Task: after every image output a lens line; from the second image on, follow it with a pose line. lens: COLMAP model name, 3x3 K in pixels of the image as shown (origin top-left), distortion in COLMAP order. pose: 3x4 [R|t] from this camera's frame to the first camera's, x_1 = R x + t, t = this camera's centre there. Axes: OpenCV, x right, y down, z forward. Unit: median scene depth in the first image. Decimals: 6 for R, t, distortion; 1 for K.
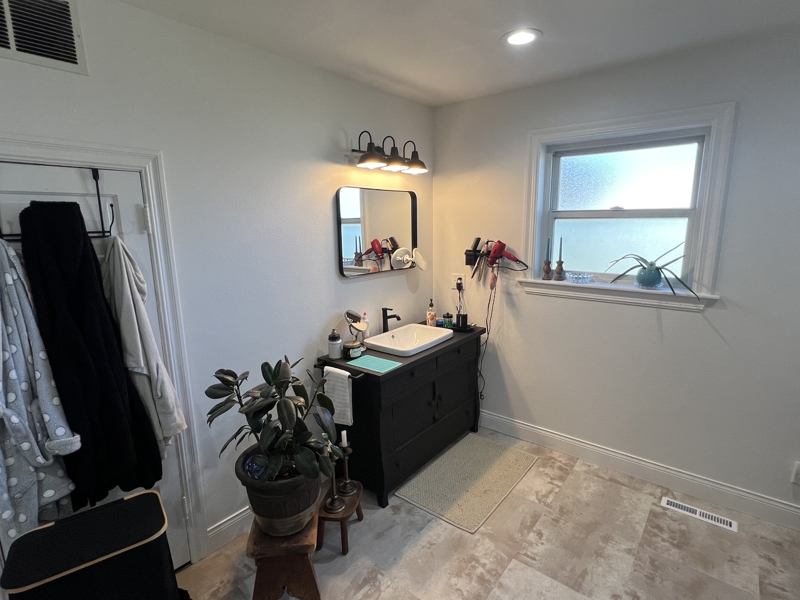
lens RADIAL K [[411.1, 0, 400.5], [0, 411.1, 302.9], [0, 0, 1]] dist [-0.002855, 0.000309]
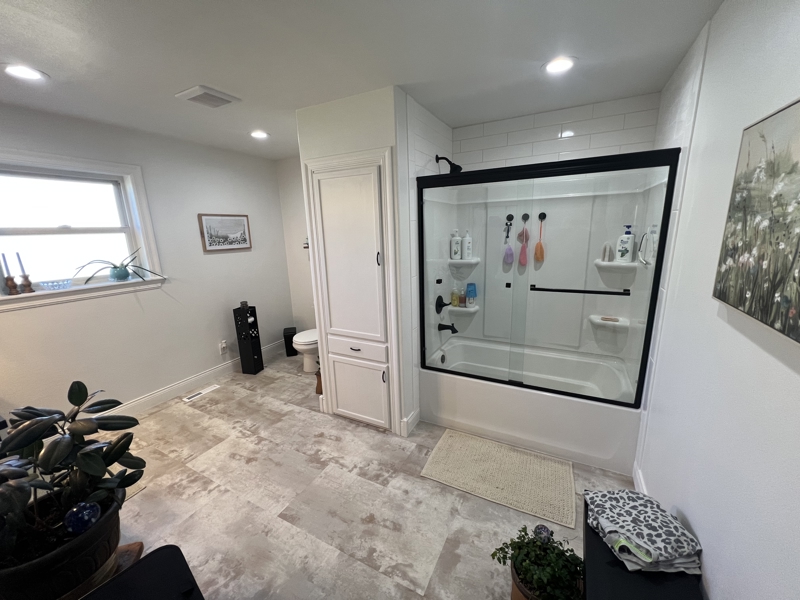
lens RADIAL K [[320.3, 0, 401.6], [0, 320.3, 298.1], [0, 0, 1]] dist [0.000513, 0.000118]
pose [[-0.194476, -0.202018, 0.959879, -0.736722], [0.221426, 0.944263, 0.243593, -0.038140], [-0.955589, 0.259915, -0.138905, 0.234058]]
